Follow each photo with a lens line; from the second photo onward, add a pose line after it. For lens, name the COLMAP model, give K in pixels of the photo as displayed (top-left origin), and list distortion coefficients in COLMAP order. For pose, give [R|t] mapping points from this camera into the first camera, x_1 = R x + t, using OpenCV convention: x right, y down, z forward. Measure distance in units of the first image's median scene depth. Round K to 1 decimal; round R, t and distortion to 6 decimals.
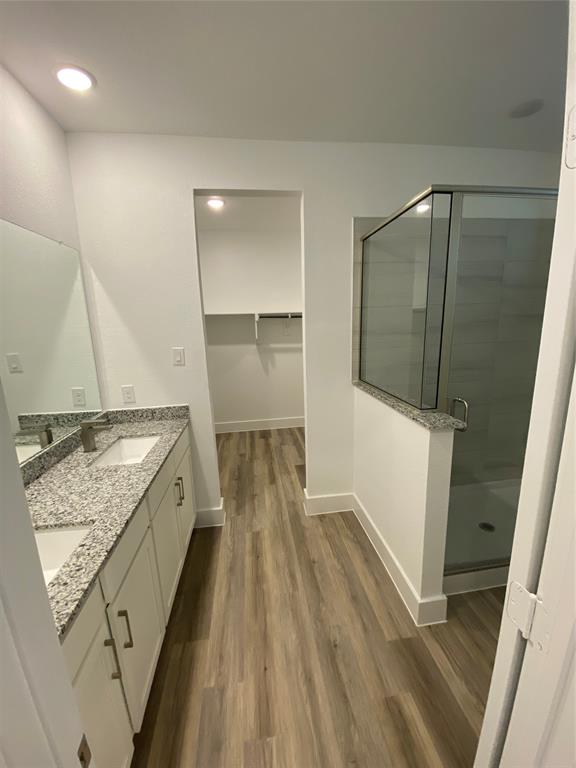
lens RADIAL K [[310.2, 0, 289.9], [0, 310.2, 381.7], [0, 0, 1]] dist [0.023500, -0.021150]
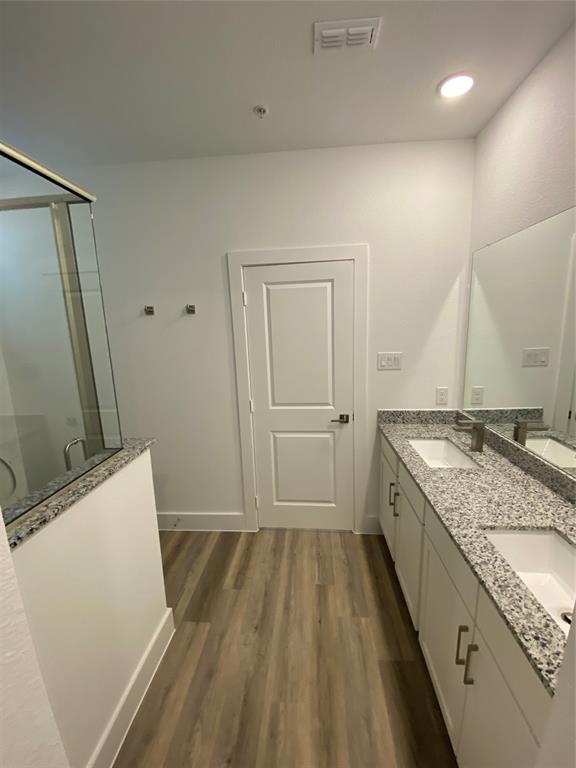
lens RADIAL K [[310.2, 0, 289.9], [0, 310.2, 381.7], [0, 0, 1]] dist [0.023500, -0.021150]
pose [[-0.977298, 0.023601, 0.210550, -0.220209], [0.097754, 0.931906, 0.349277, -0.341602], [-0.187969, 0.361930, -0.913058, 1.635831]]
